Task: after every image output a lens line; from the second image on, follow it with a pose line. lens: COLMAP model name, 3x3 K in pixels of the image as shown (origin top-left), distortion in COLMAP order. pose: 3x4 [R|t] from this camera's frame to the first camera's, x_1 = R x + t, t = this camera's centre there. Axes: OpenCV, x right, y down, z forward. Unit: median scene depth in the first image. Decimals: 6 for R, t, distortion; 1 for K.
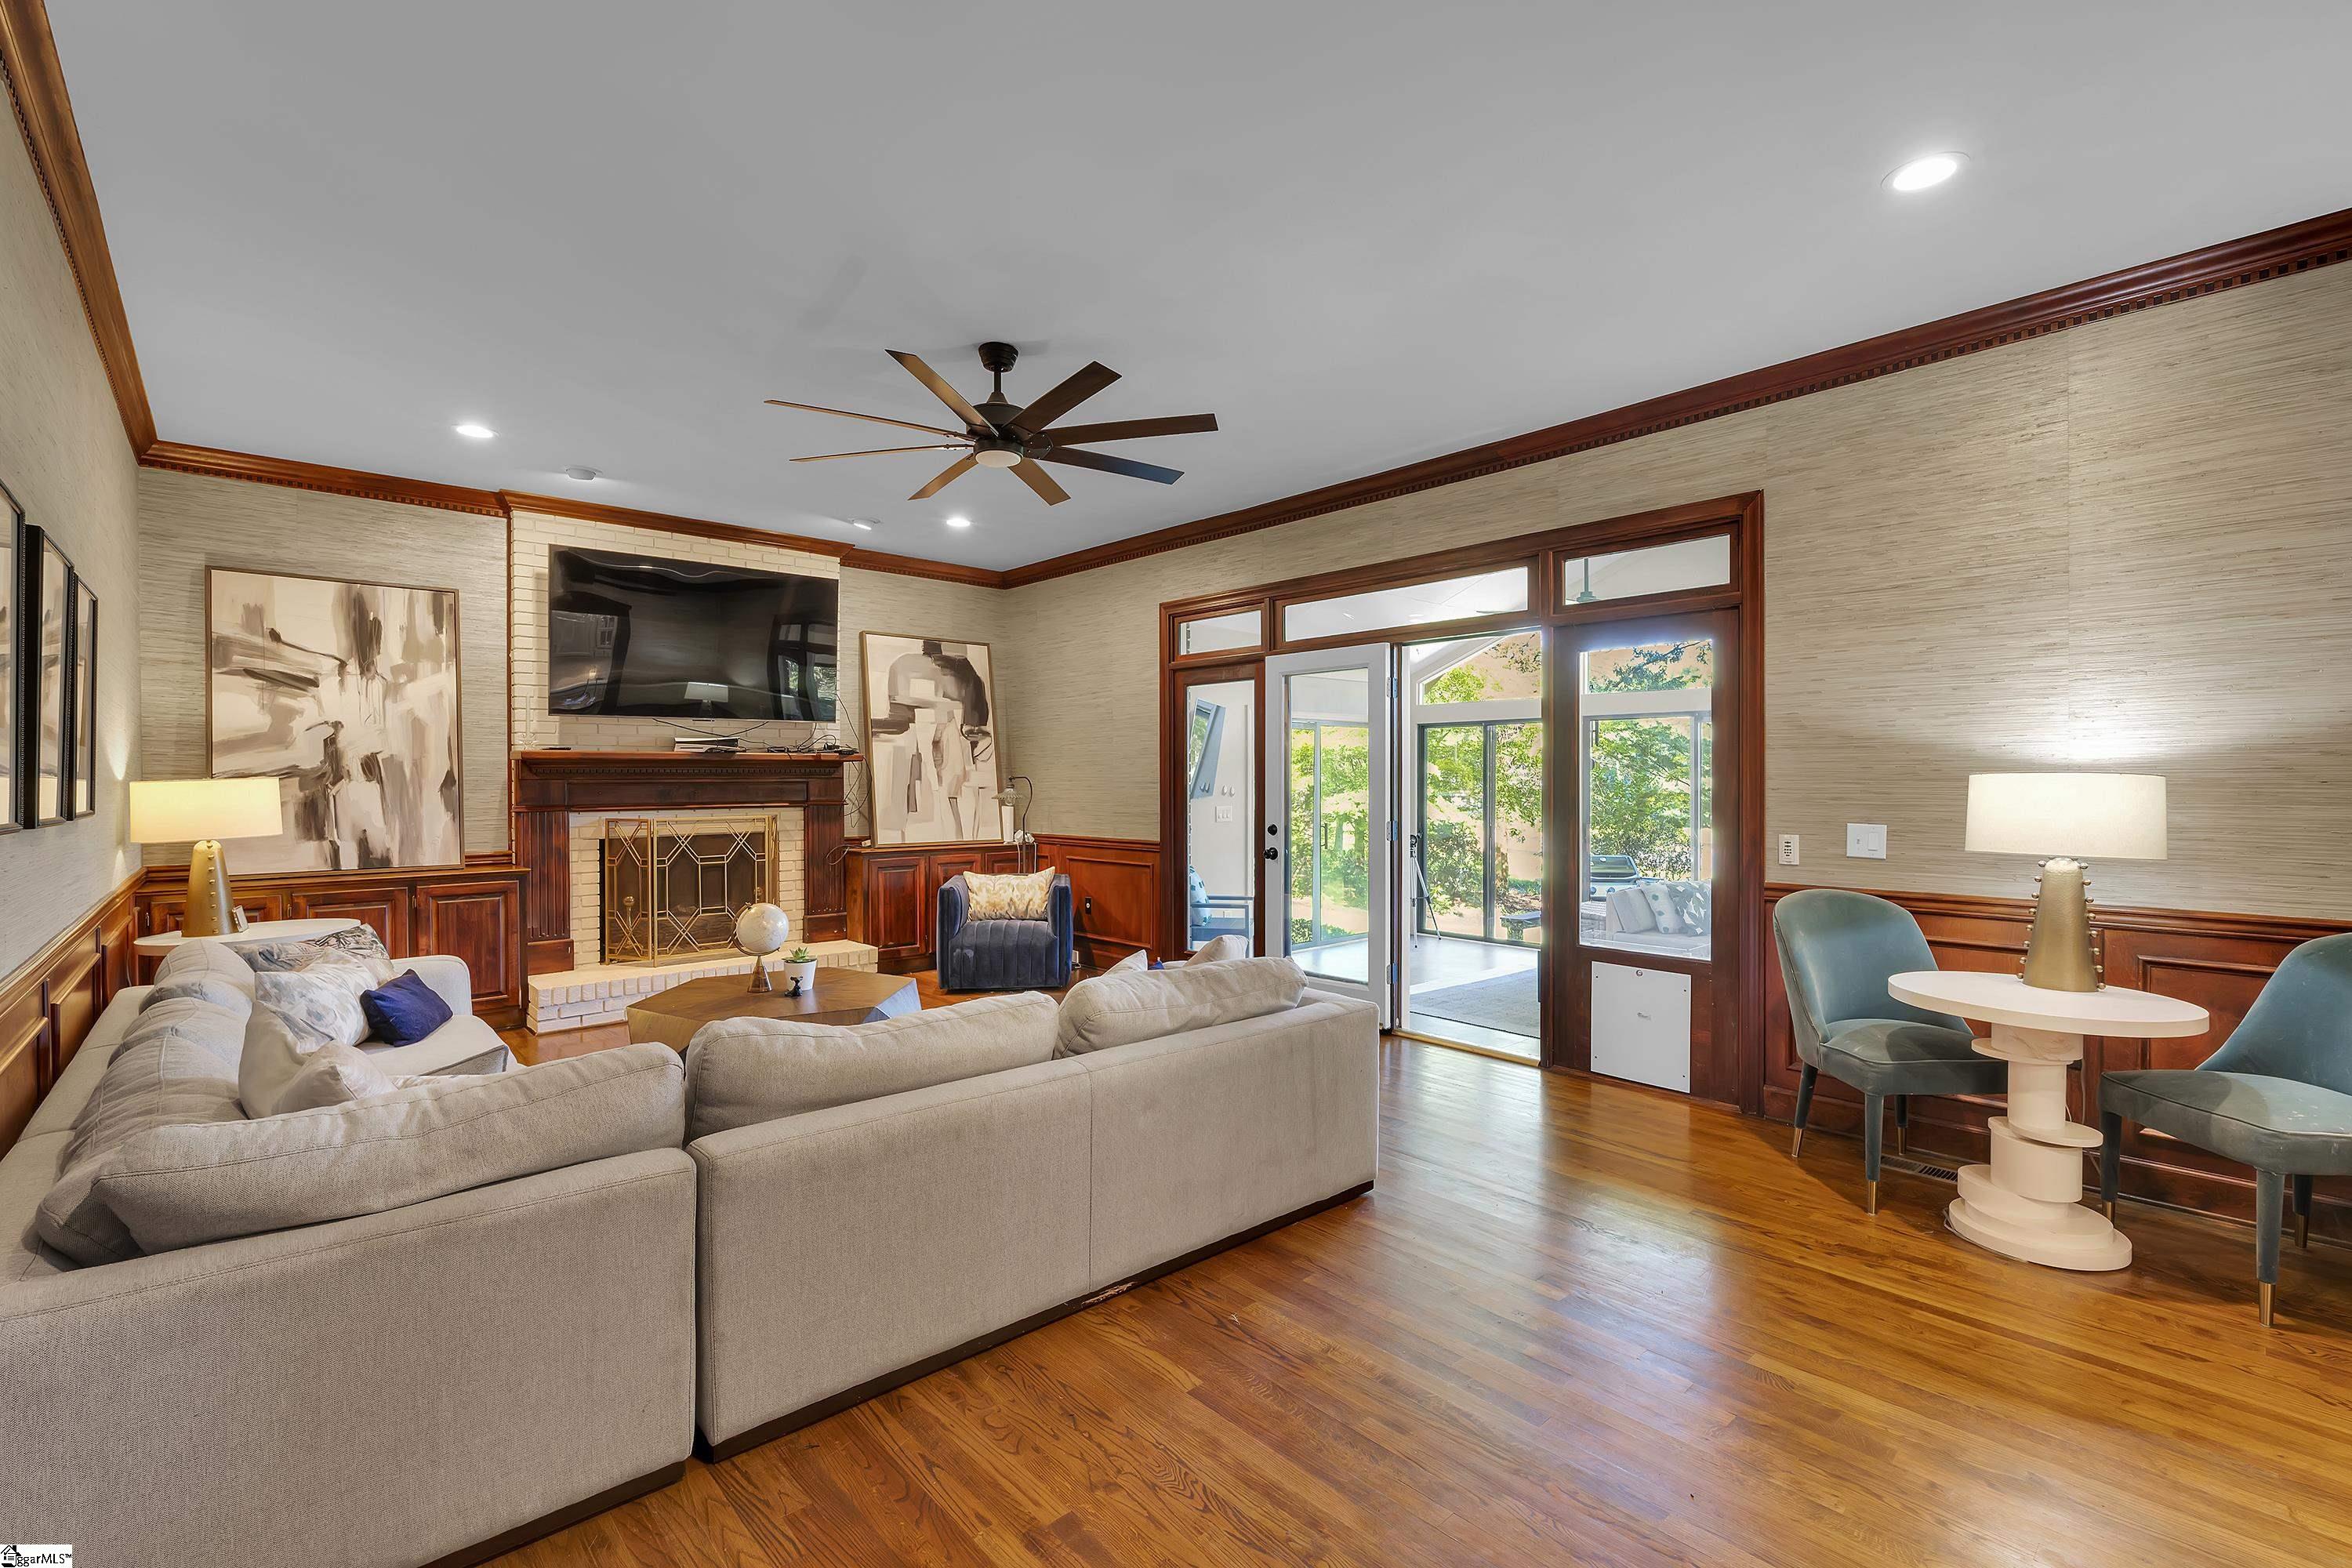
lens RADIAL K [[1032.4, 0, 1176.0], [0, 1032.4, 784.0], [0, 0, 1]] dist [-0.003019, -0.000022]
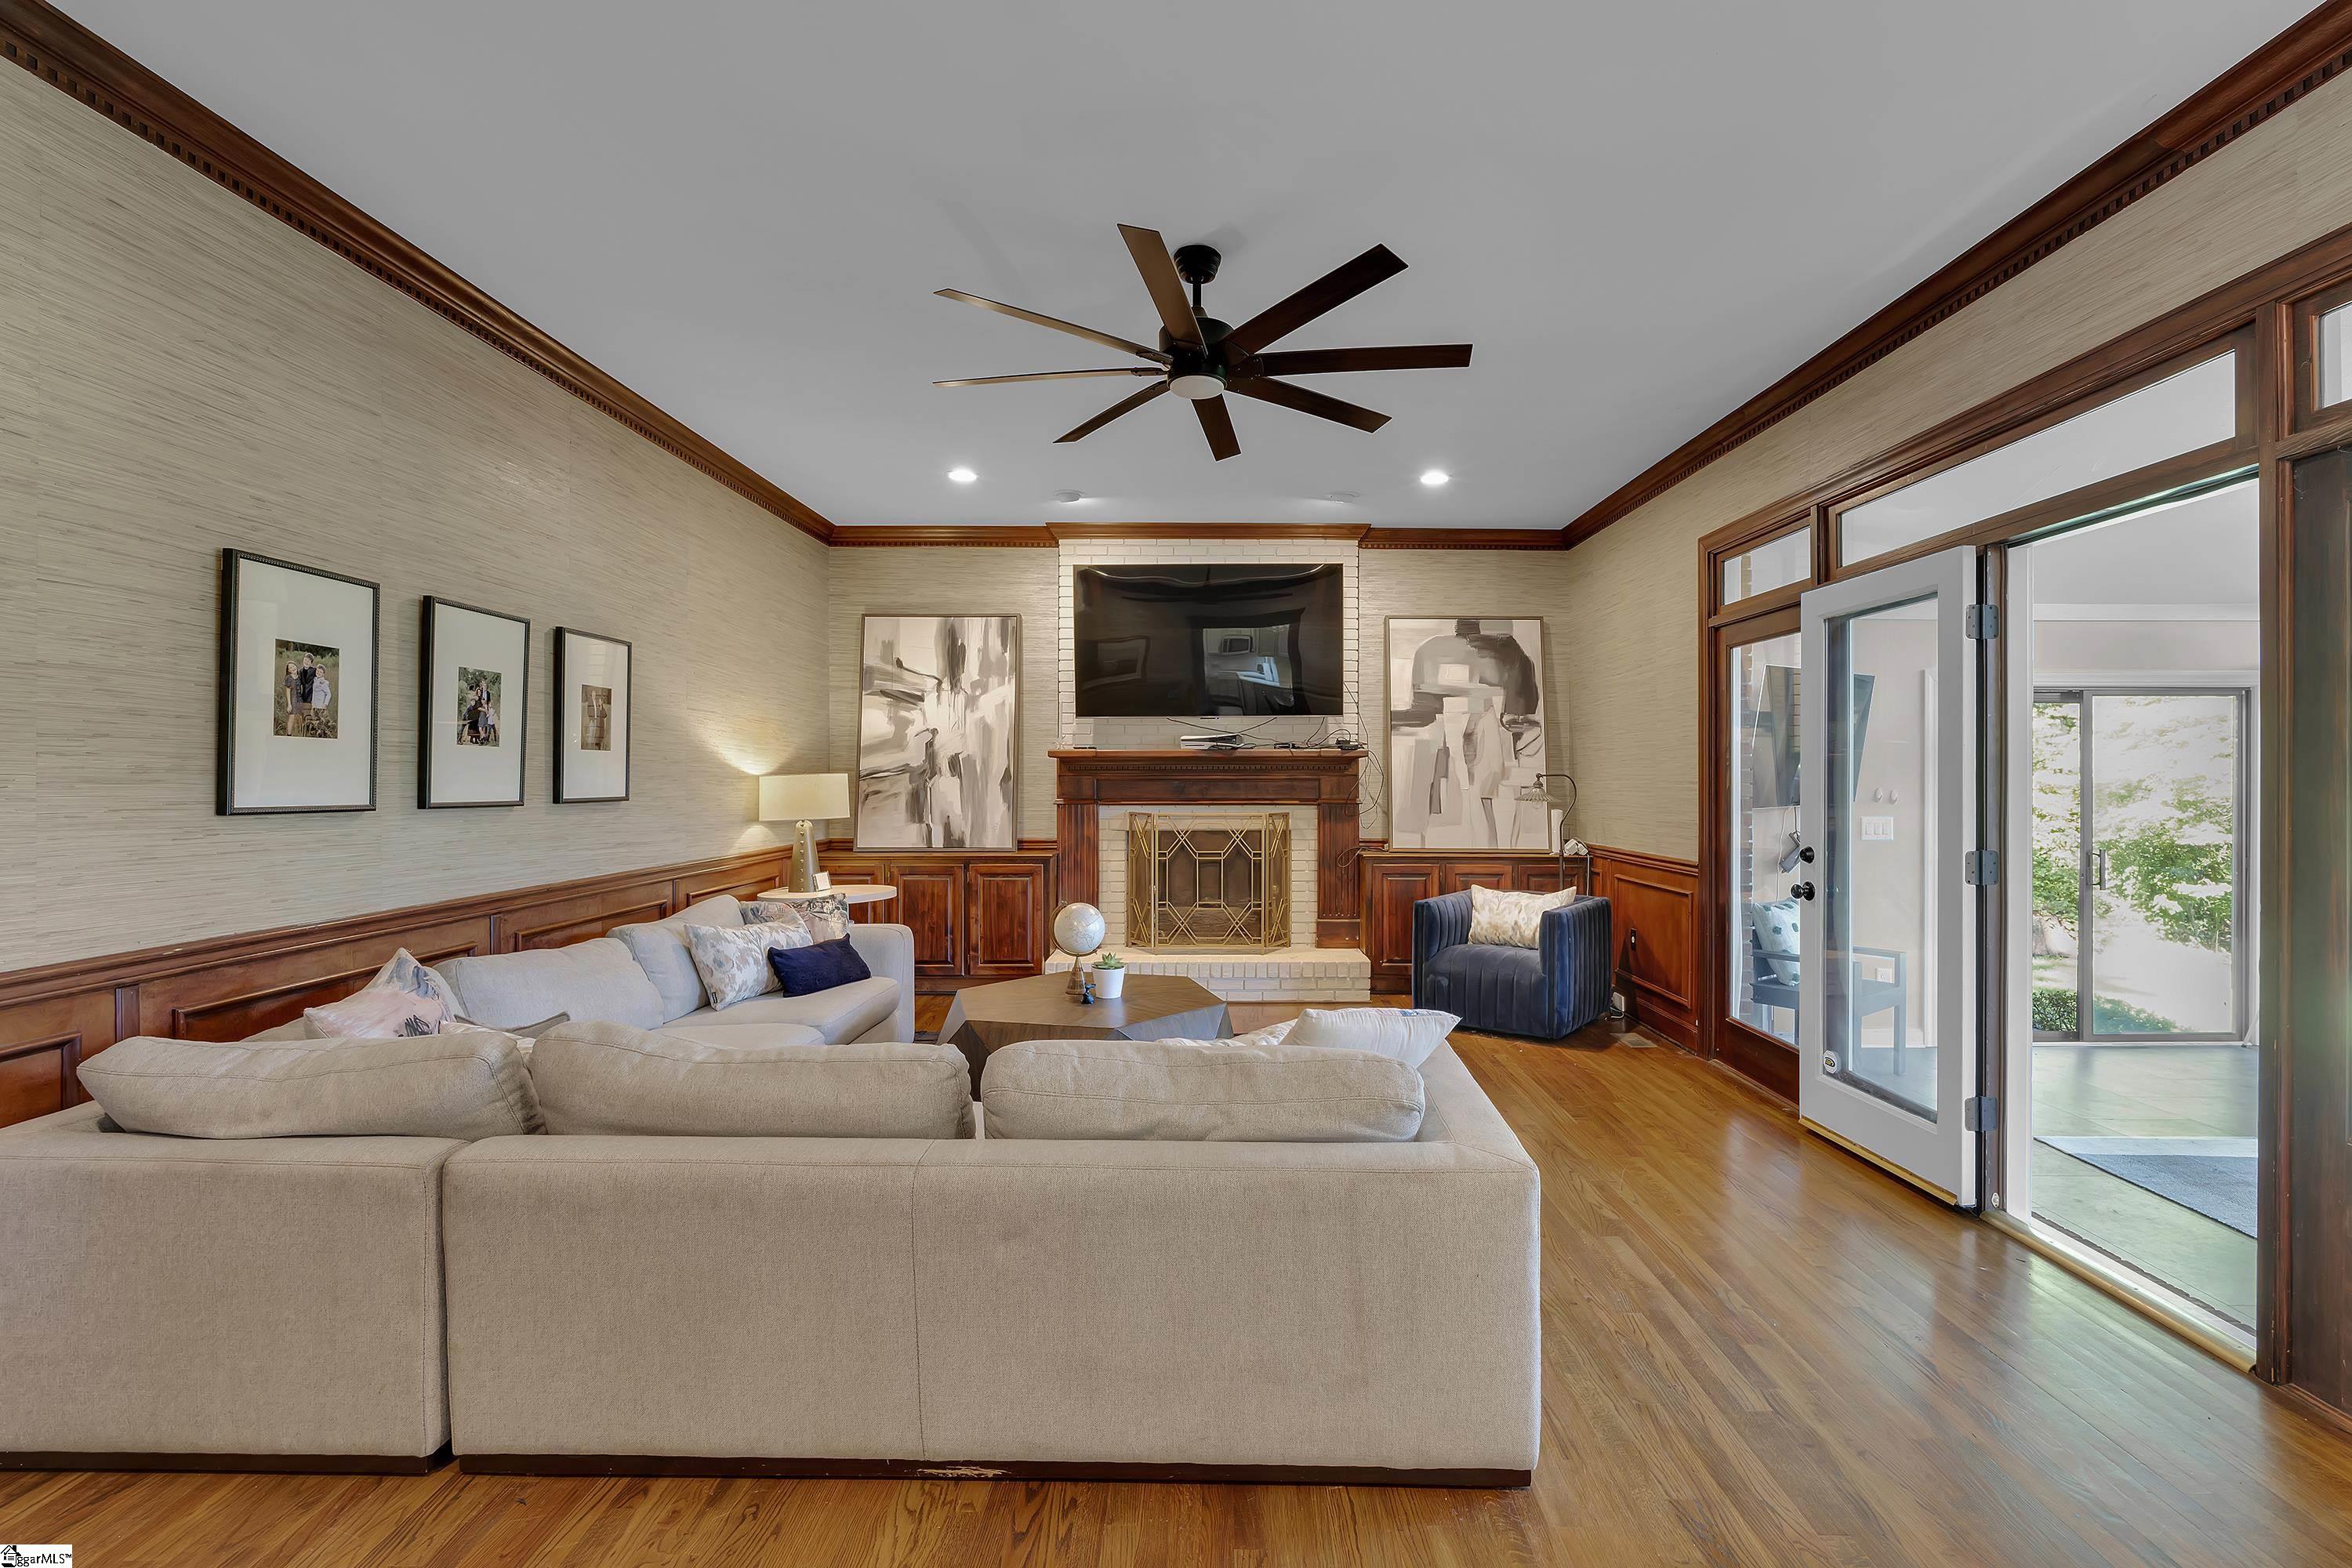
lens RADIAL K [[1045.5, 0, 1218.6], [0, 1045.5, 777.7], [0, 0, 1]] dist [-0.001496, 0.000007]
pose [[0.746588, 0.004552, -0.665271, 0.256888], [-0.007204, 0.999973, -0.001242, -0.001855], [0.665248, 0.005720, 0.746601, 0.253014]]
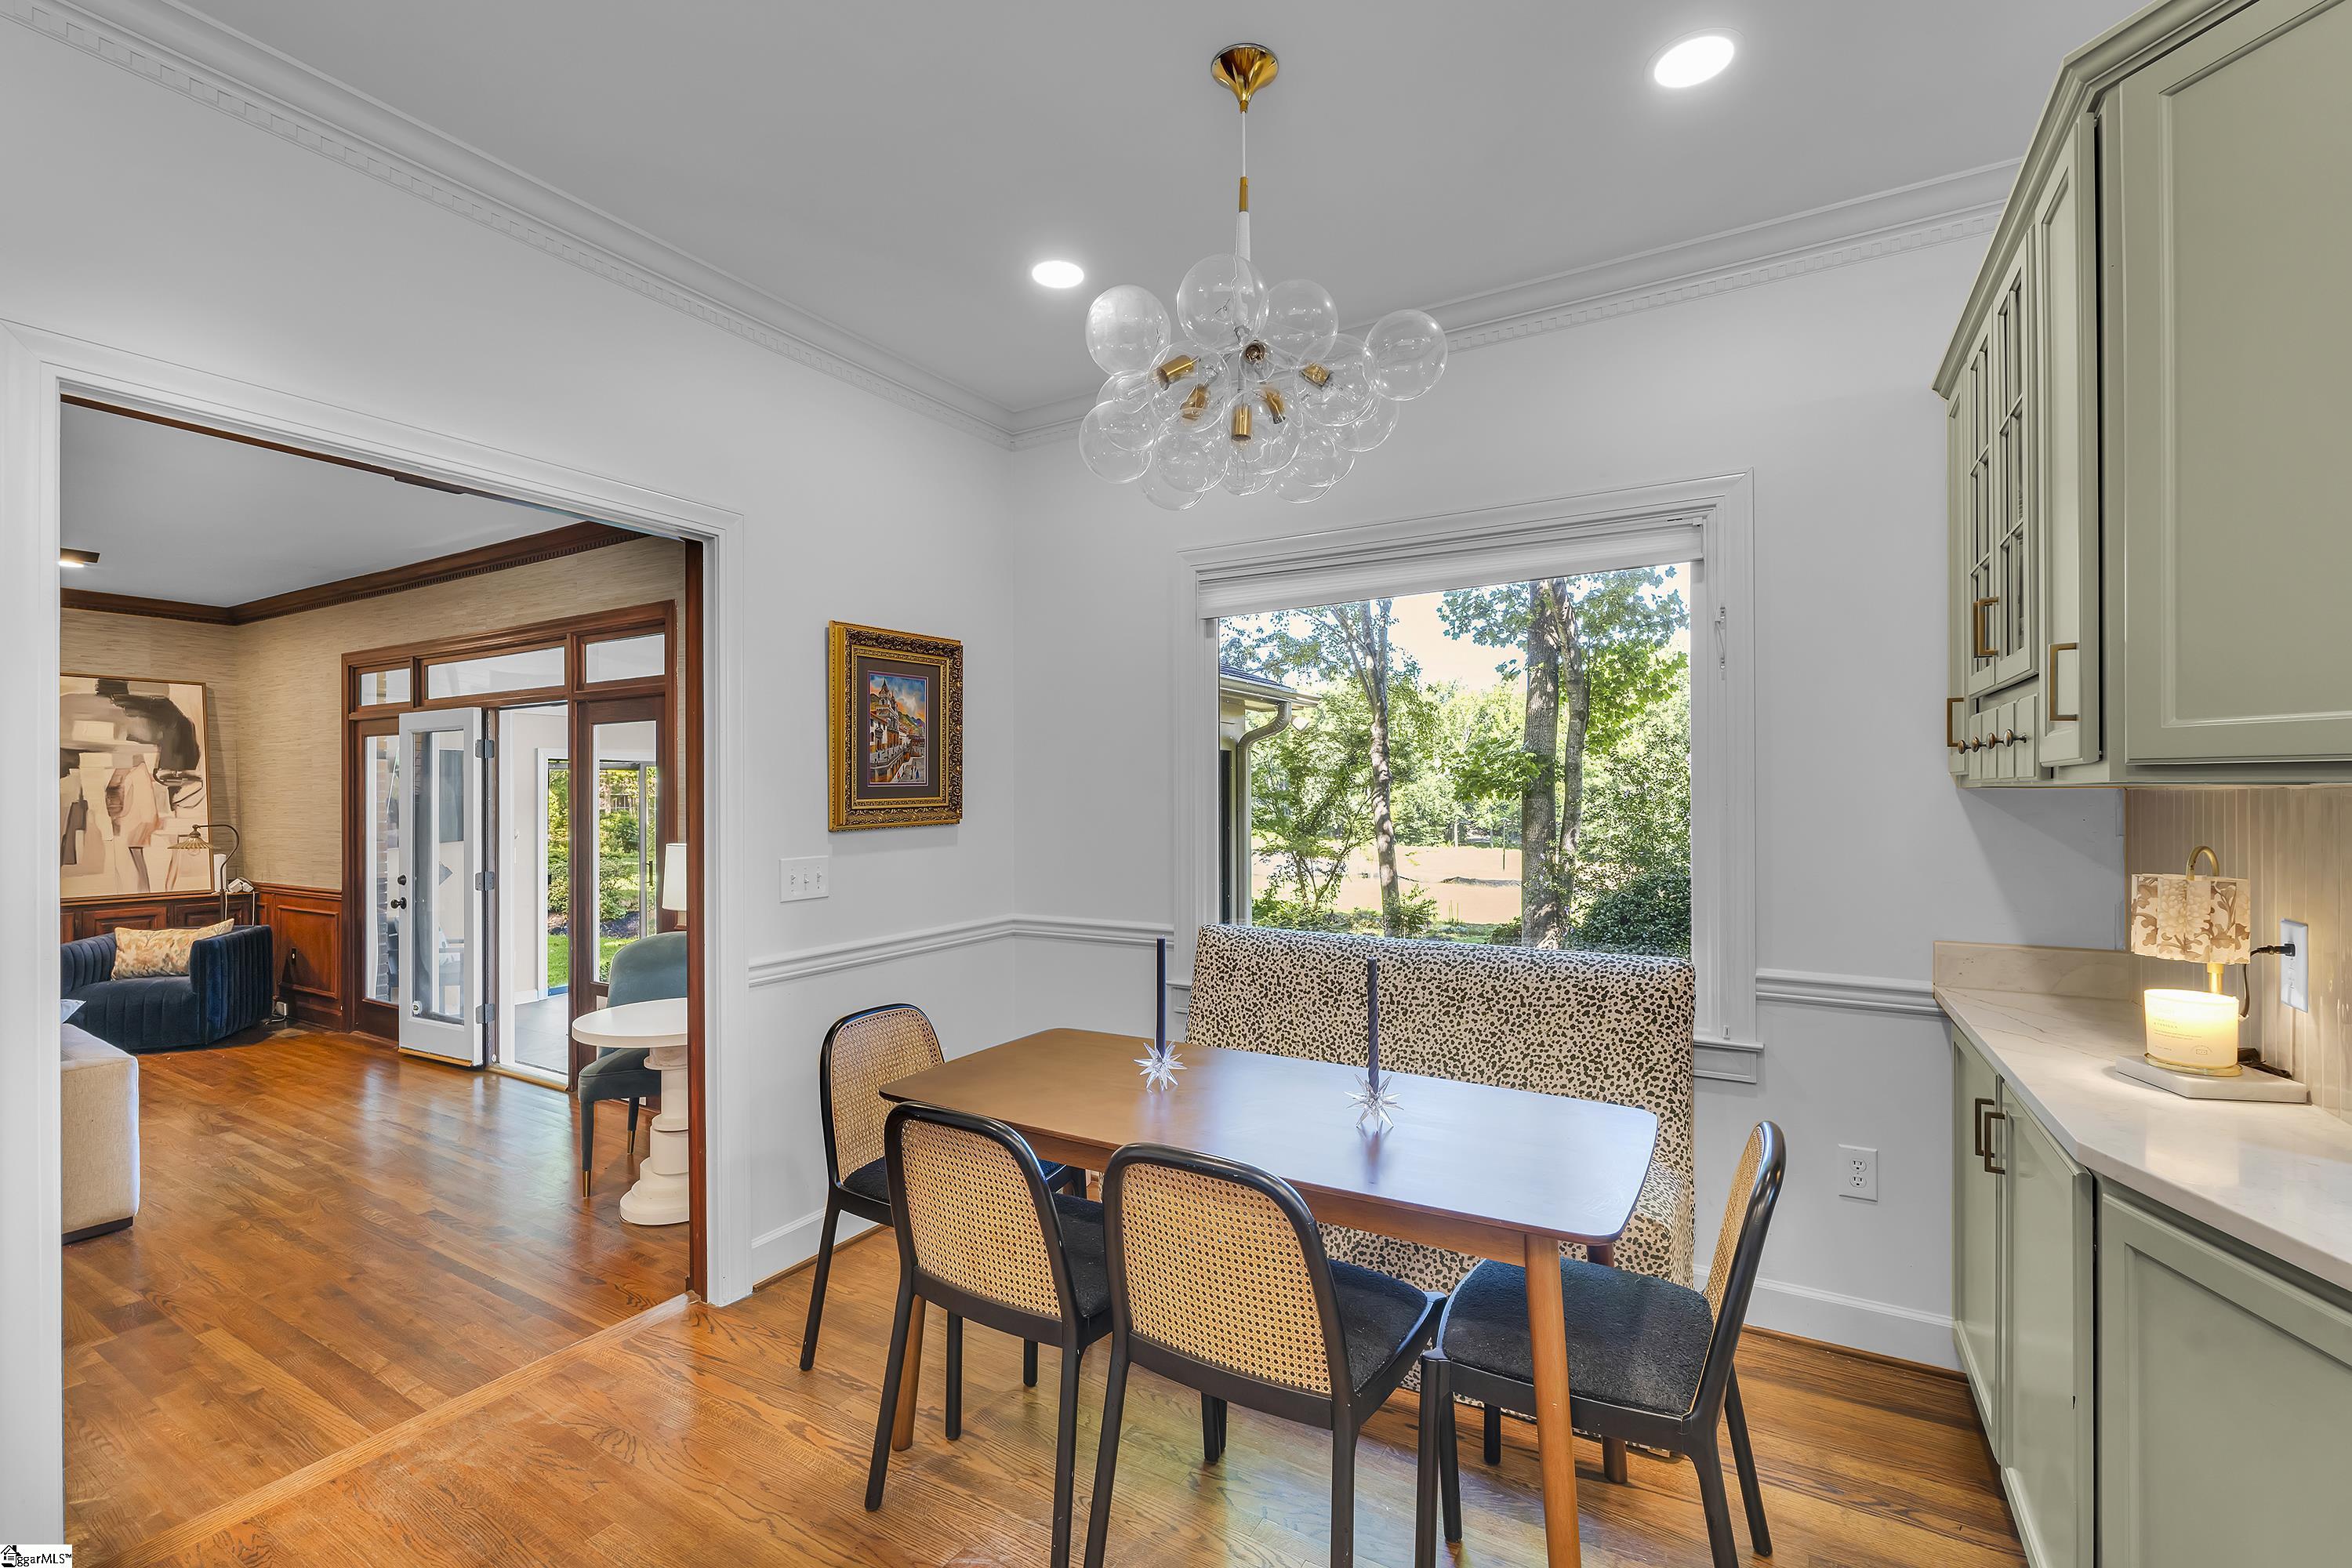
lens RADIAL K [[1032.4, 0, 1176.0], [0, 1032.4, 784.0], [0, 0, 1]] dist [-0.003019, -0.000022]
pose [[0.956904, -0.001100, 0.290404, 0.539042], [0.004860, 0.999913, -0.012228, -0.036699], [-0.290365, 0.013113, 0.956826, -0.222101]]
